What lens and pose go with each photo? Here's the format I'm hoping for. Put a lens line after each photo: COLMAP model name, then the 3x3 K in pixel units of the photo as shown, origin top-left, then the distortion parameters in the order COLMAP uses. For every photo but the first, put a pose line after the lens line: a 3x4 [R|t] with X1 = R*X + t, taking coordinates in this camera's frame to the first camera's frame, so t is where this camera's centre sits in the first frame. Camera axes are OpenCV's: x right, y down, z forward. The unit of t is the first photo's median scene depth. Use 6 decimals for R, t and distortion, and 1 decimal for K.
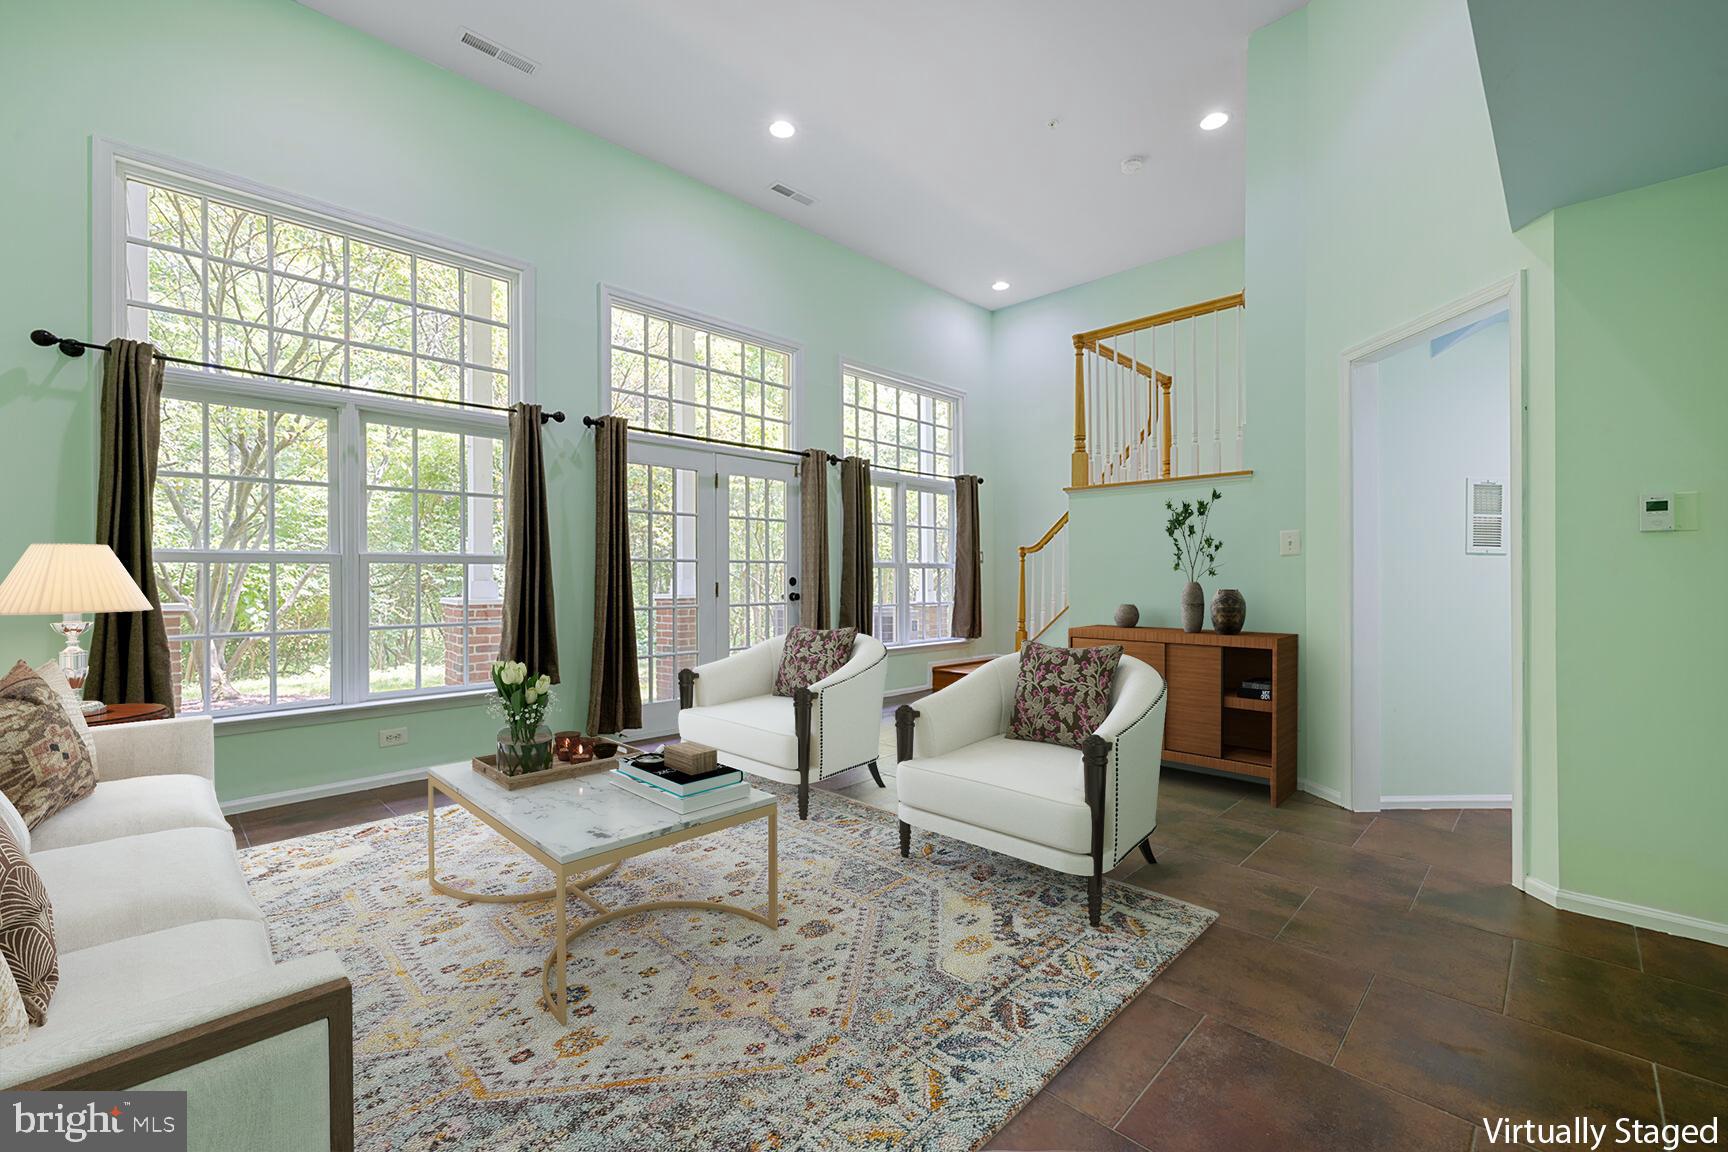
lens RADIAL K [[722.5, 0, 865.8], [0, 722.5, 576.1], [0, 0, 1]] dist [0.000662, 0.000512]
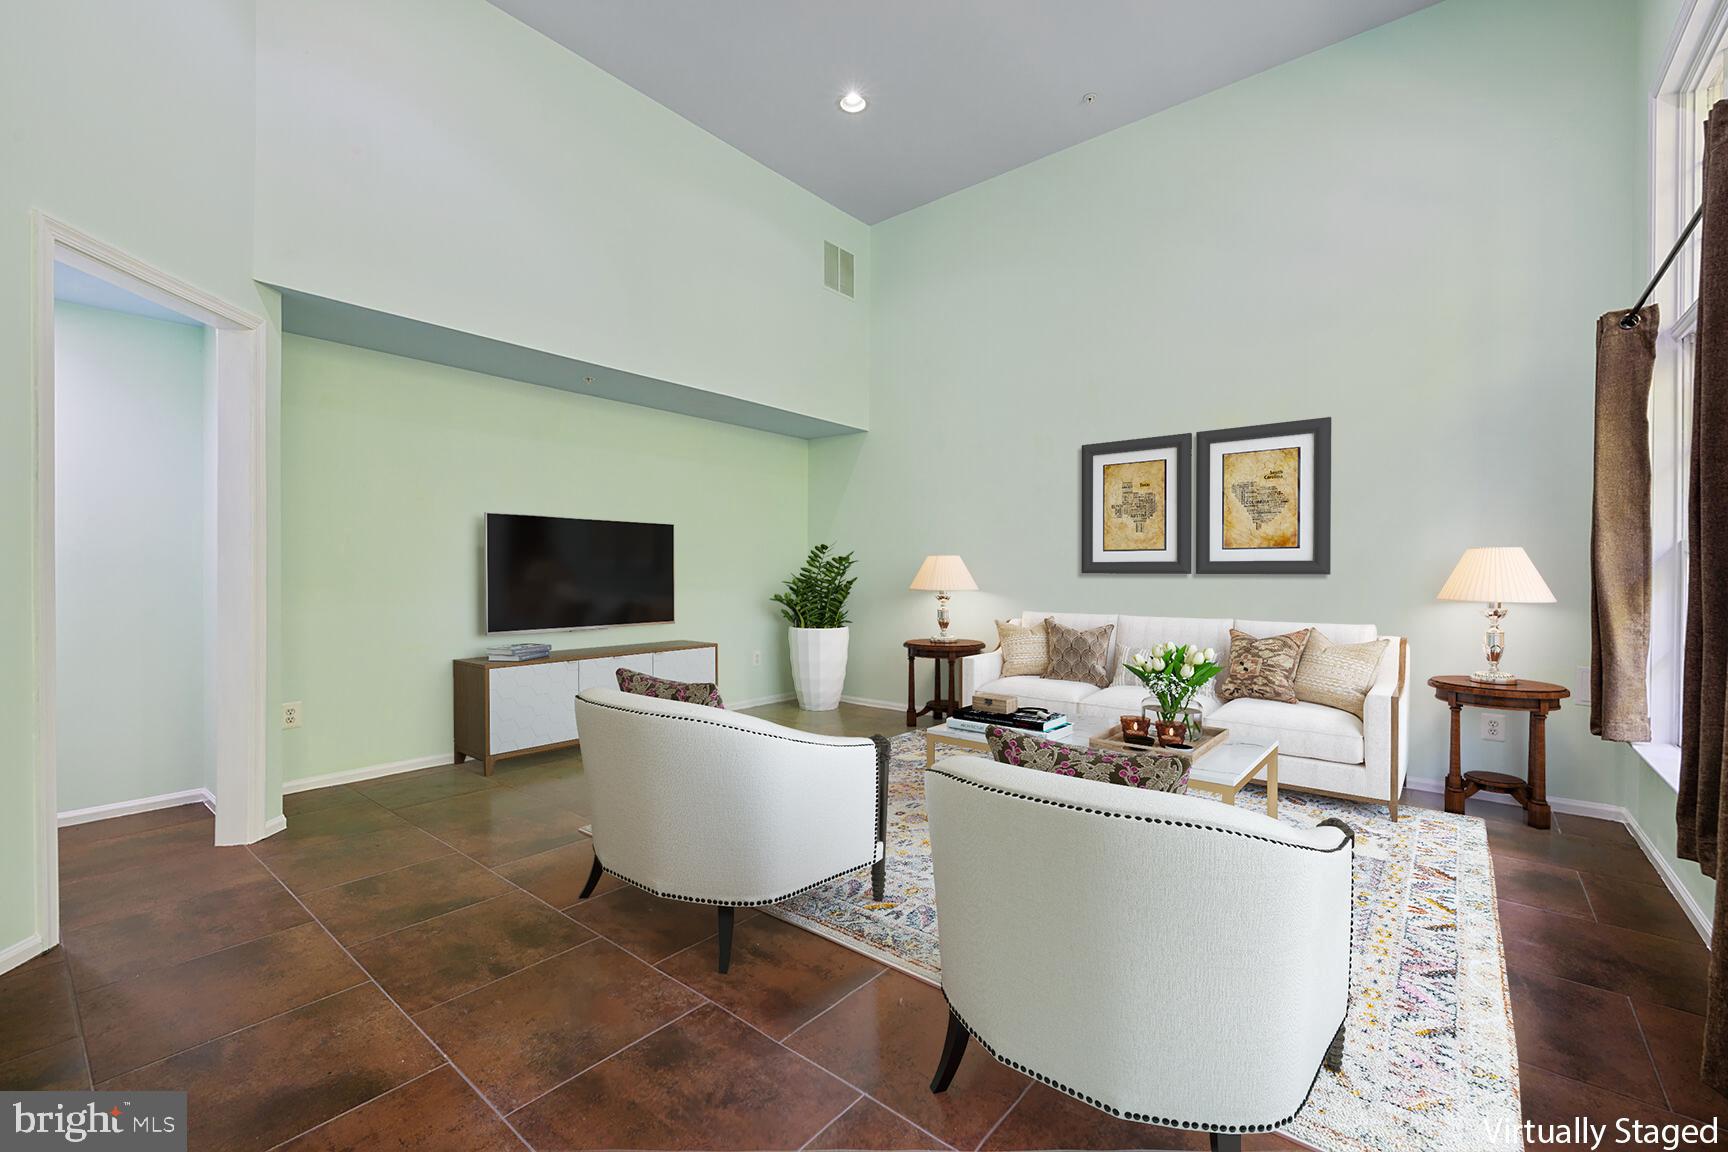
lens RADIAL K [[722.5, 0, 863.5], [0, 722.5, 577.9], [0, 0, 1]] dist [0.000662, 0.000512]
pose [[-0.995777, 0.006842, -0.091554, 0.062294], [0.006302, 0.999961, 0.006181, -0.005162], [0.091592, 0.005577, -0.995781, 1.764178]]
